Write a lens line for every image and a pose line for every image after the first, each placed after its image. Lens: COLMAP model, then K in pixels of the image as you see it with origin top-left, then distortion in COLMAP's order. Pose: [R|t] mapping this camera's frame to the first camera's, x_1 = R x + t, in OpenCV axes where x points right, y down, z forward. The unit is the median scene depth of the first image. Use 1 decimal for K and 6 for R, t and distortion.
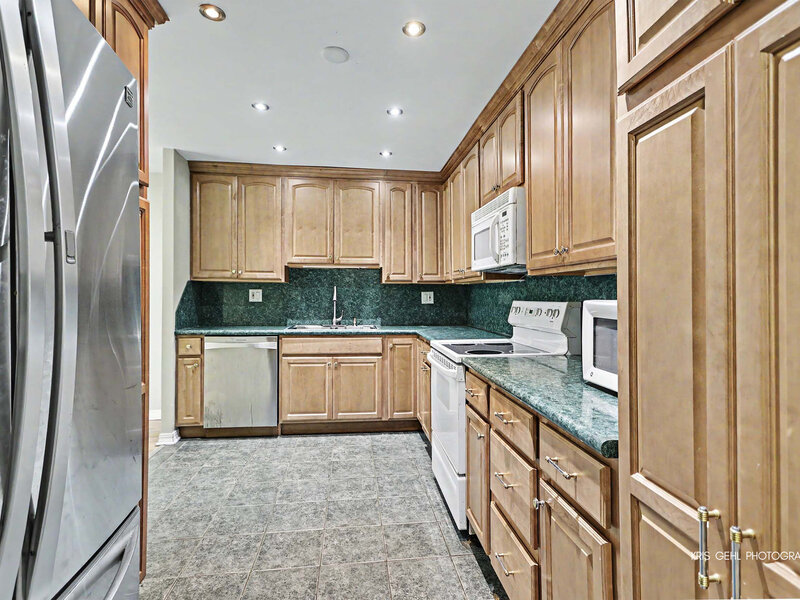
lens RADIAL K [[440.1, 0, 412.9], [0, 440.1, 293.8], [0, 0, 1]] dist [0.002512, 0.000449]
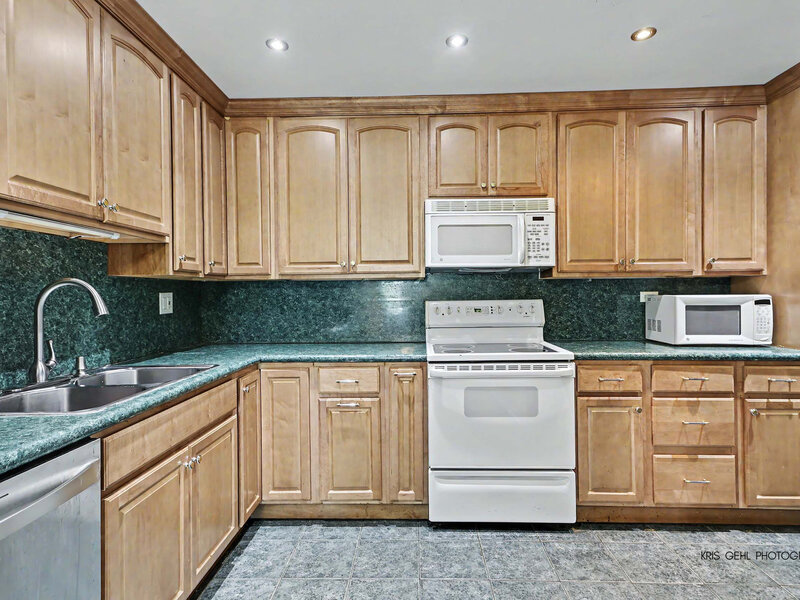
lens RADIAL K [[440.1, 0, 412.9], [0, 440.1, 293.8], [0, 0, 1]] dist [0.002512, 0.000449]
pose [[0.146954, -0.008050, 0.989111, -0.647630], [0.008706, 0.999939, 0.006845, -0.005652], [-0.989105, 0.007605, 0.147015, 0.820261]]
